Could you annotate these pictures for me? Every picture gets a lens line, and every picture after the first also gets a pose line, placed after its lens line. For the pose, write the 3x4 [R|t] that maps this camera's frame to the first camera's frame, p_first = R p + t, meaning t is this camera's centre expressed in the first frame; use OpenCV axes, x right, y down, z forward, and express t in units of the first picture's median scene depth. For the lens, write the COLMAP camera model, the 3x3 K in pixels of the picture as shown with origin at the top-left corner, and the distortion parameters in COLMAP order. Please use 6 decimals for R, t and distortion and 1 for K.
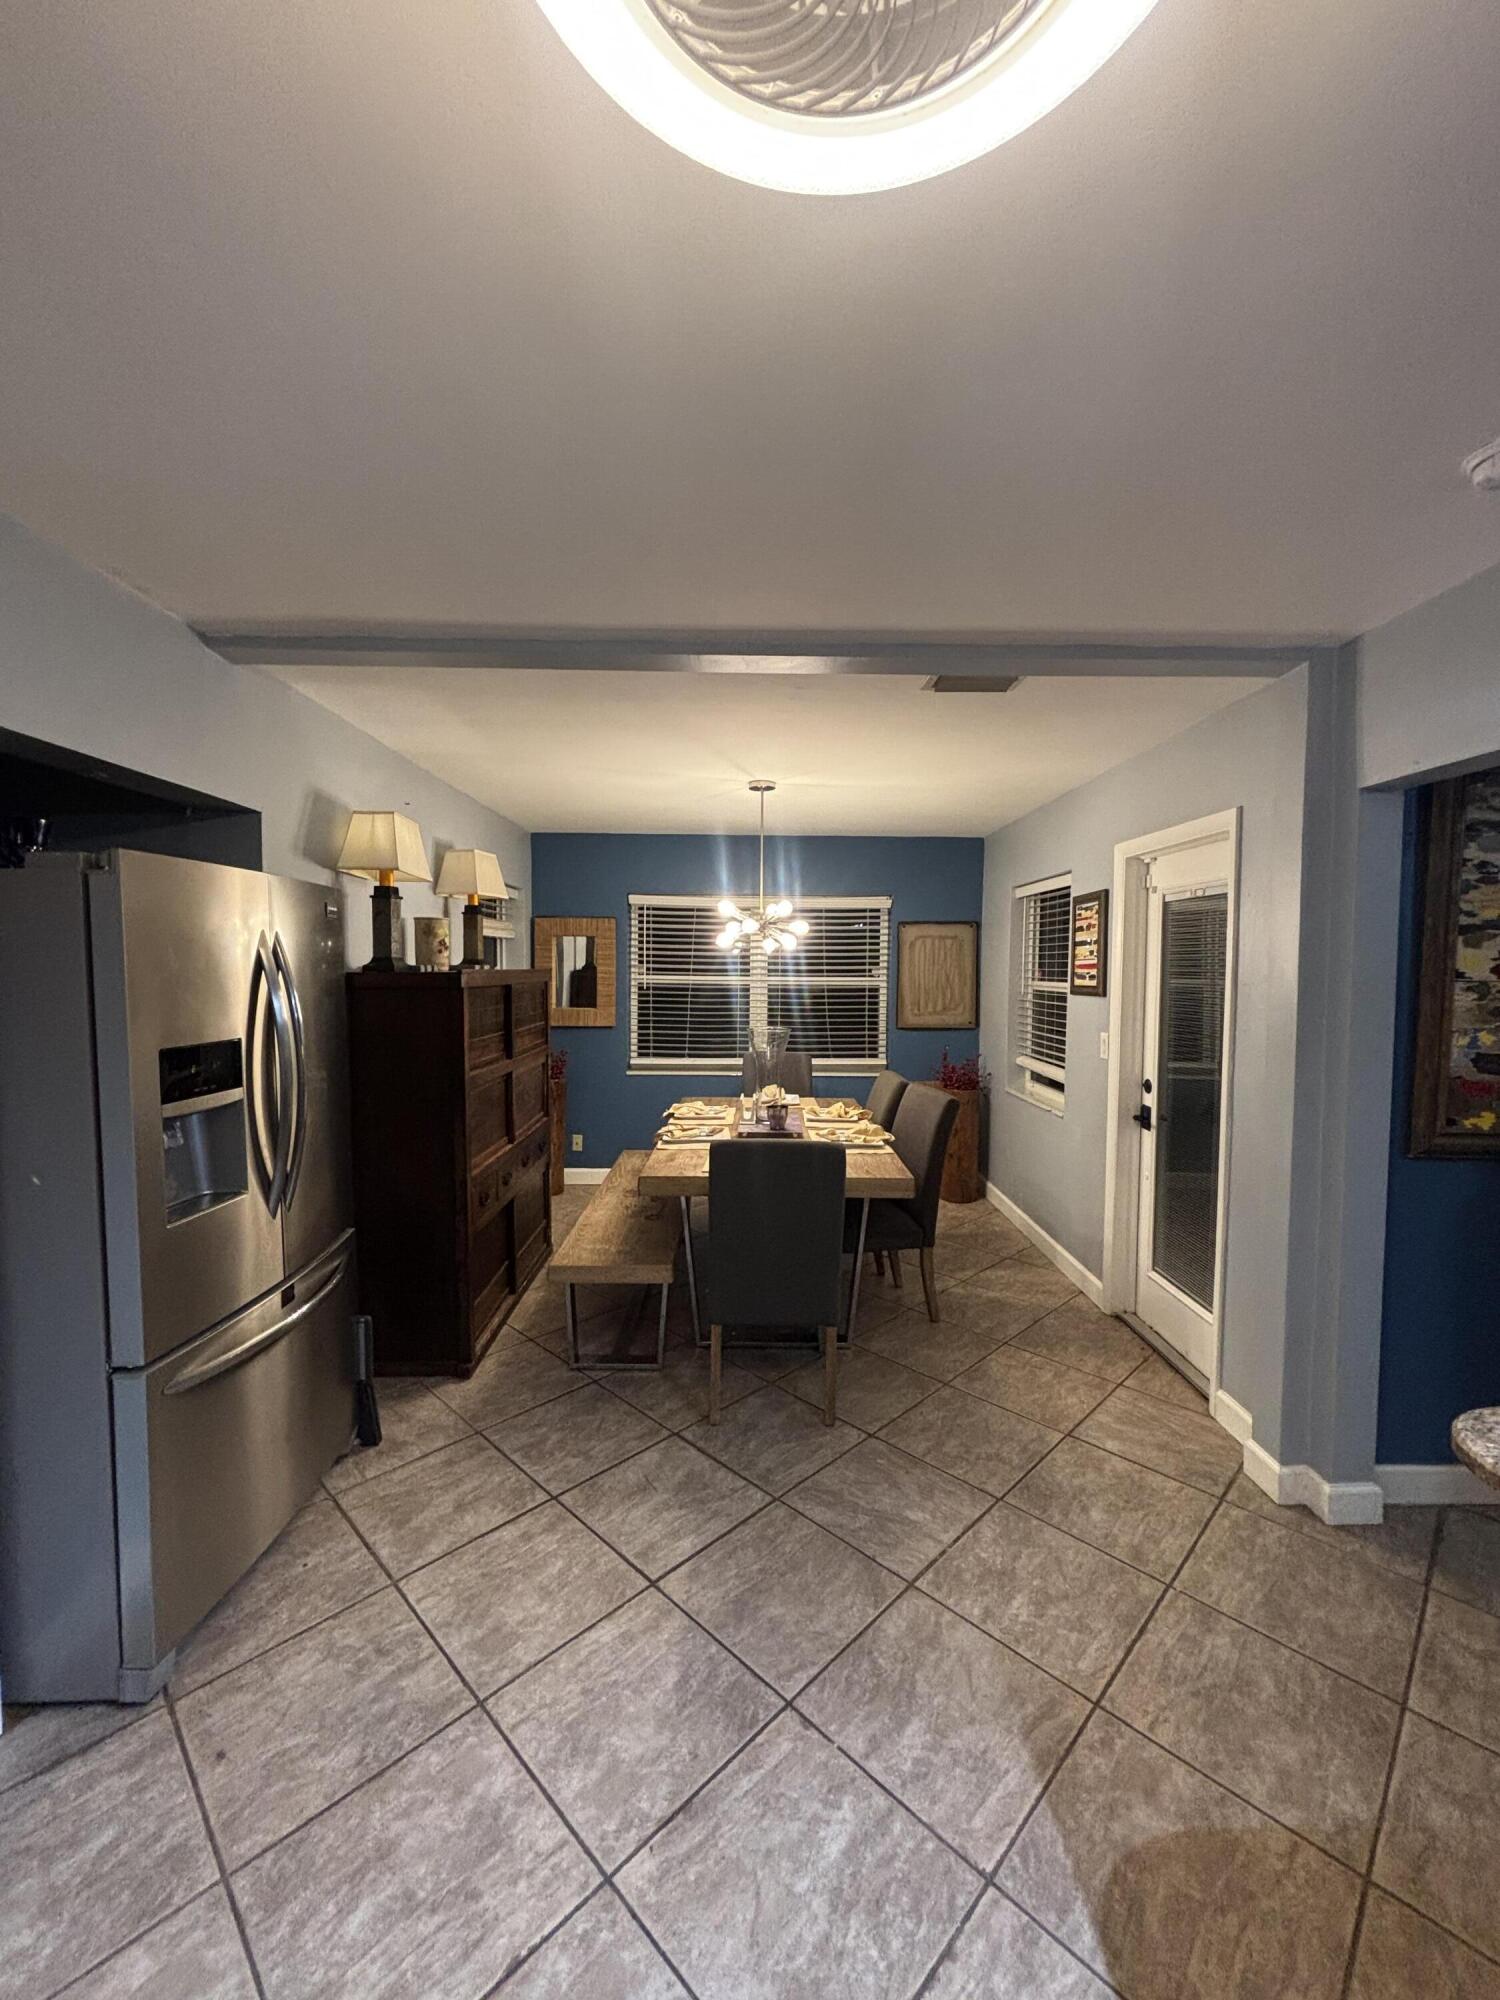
lens RADIAL K [[808.5, 0, 754.4], [0, 808.5, 1001.1], [0, 0, 1]] dist [0.007198, 0.000193]
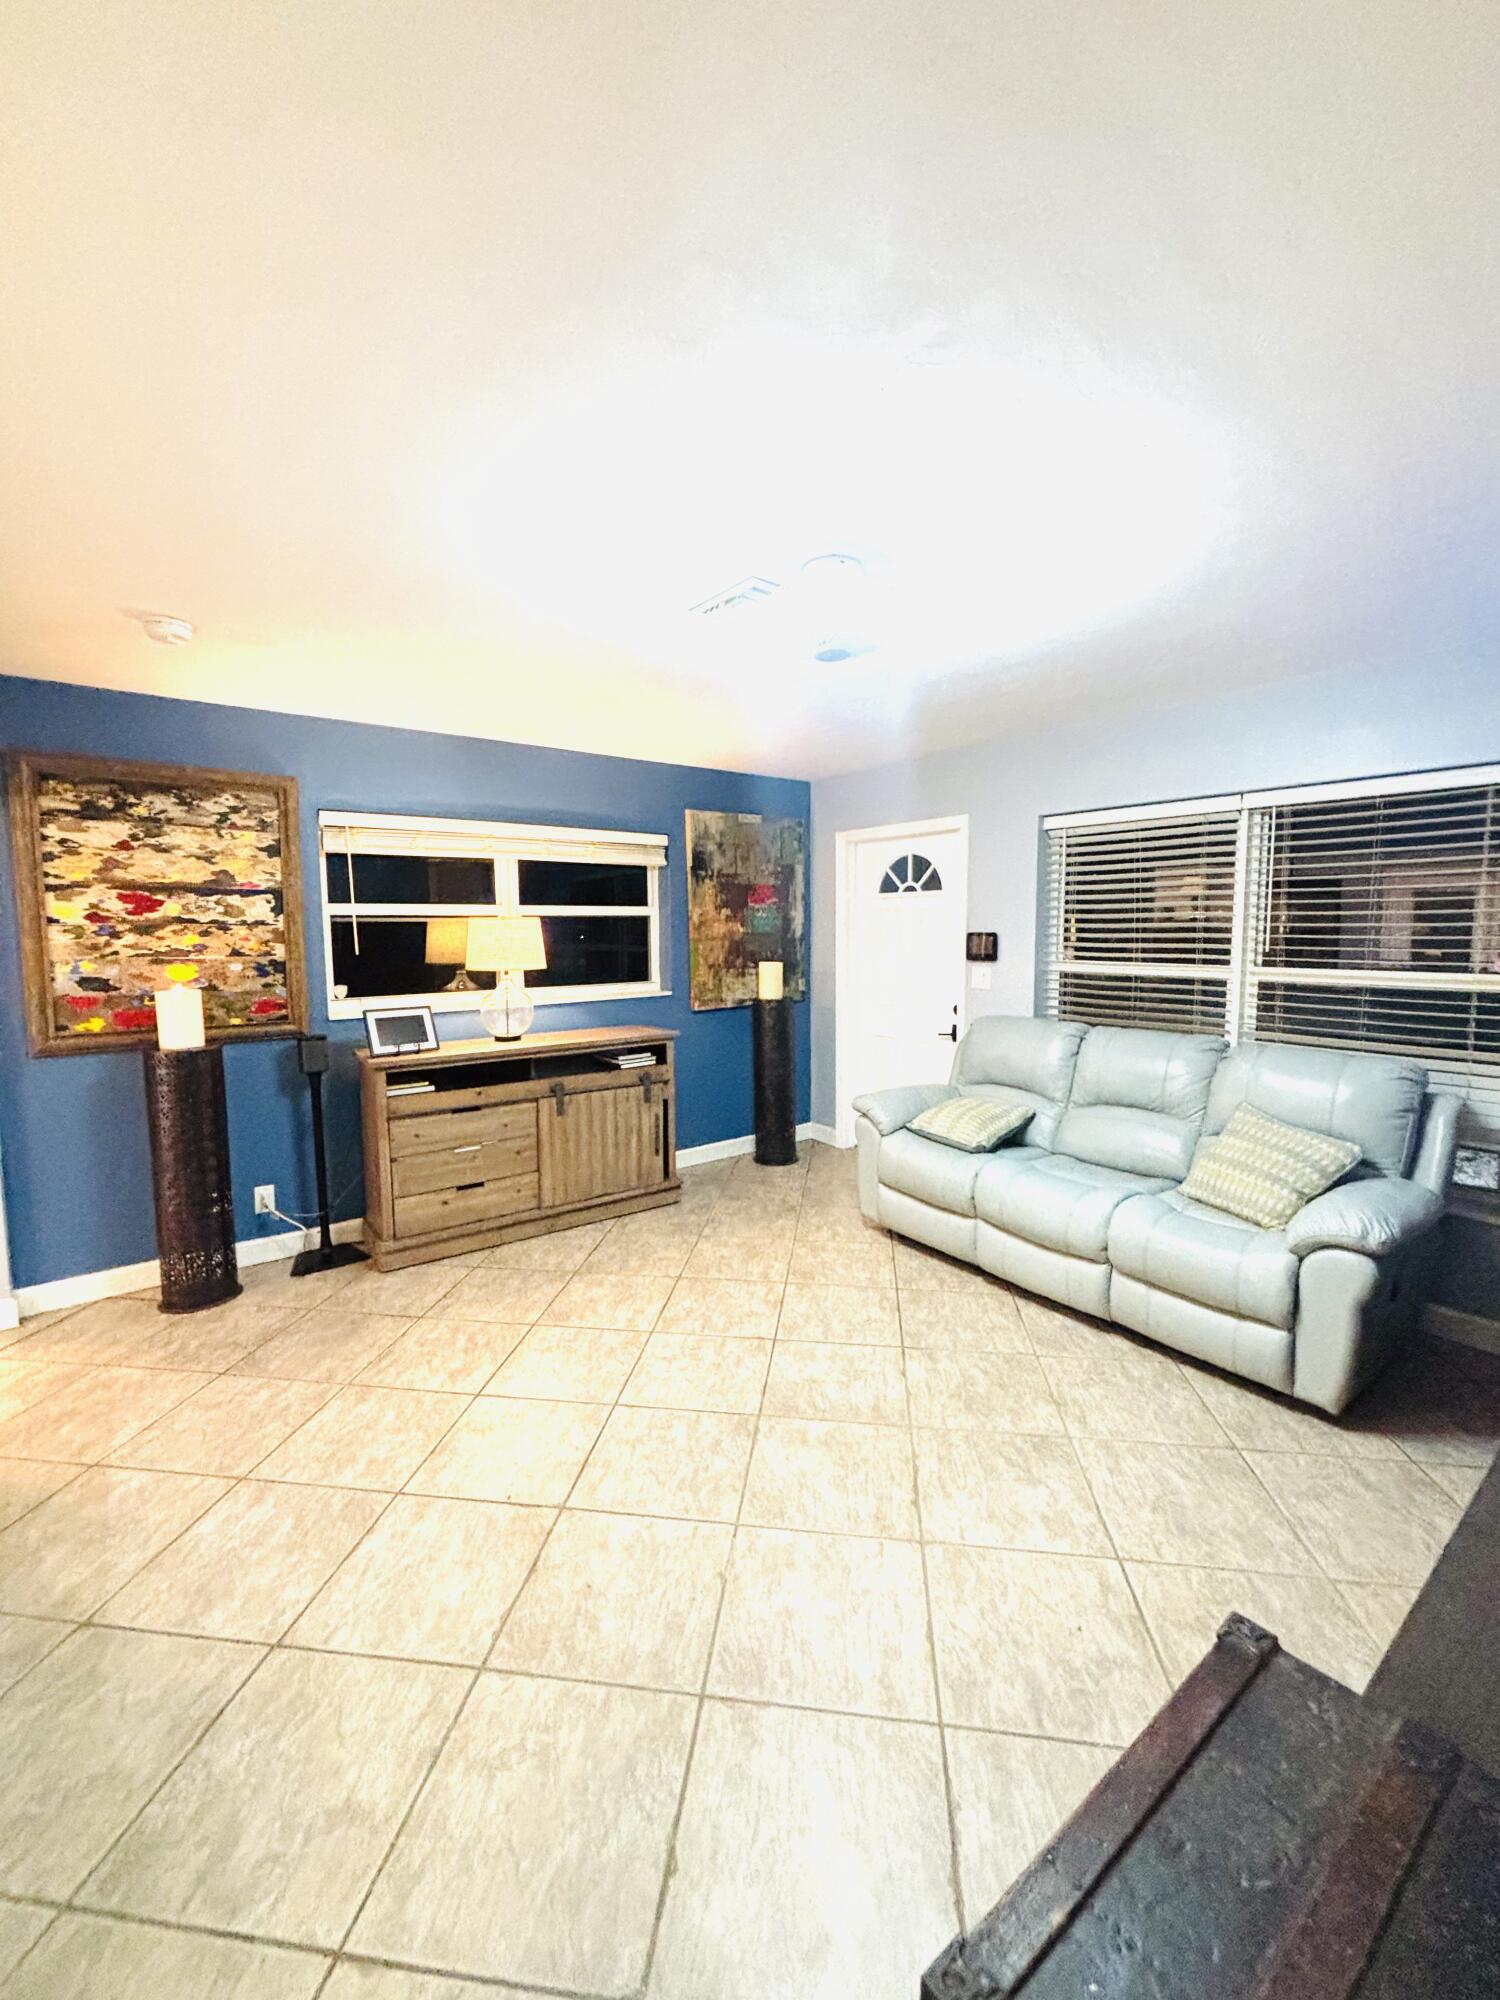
lens RADIAL K [[808.5, 0, 752.4], [0, 808.5, 992.3], [0, 0, 1]] dist [0.007198, 0.000193]
pose [[0.799796, -0.071030, 0.596055, 0.982175], [0.046438, 0.997320, 0.056536, 0.065190], [-0.598473, -0.017538, 0.800951, -0.805715]]
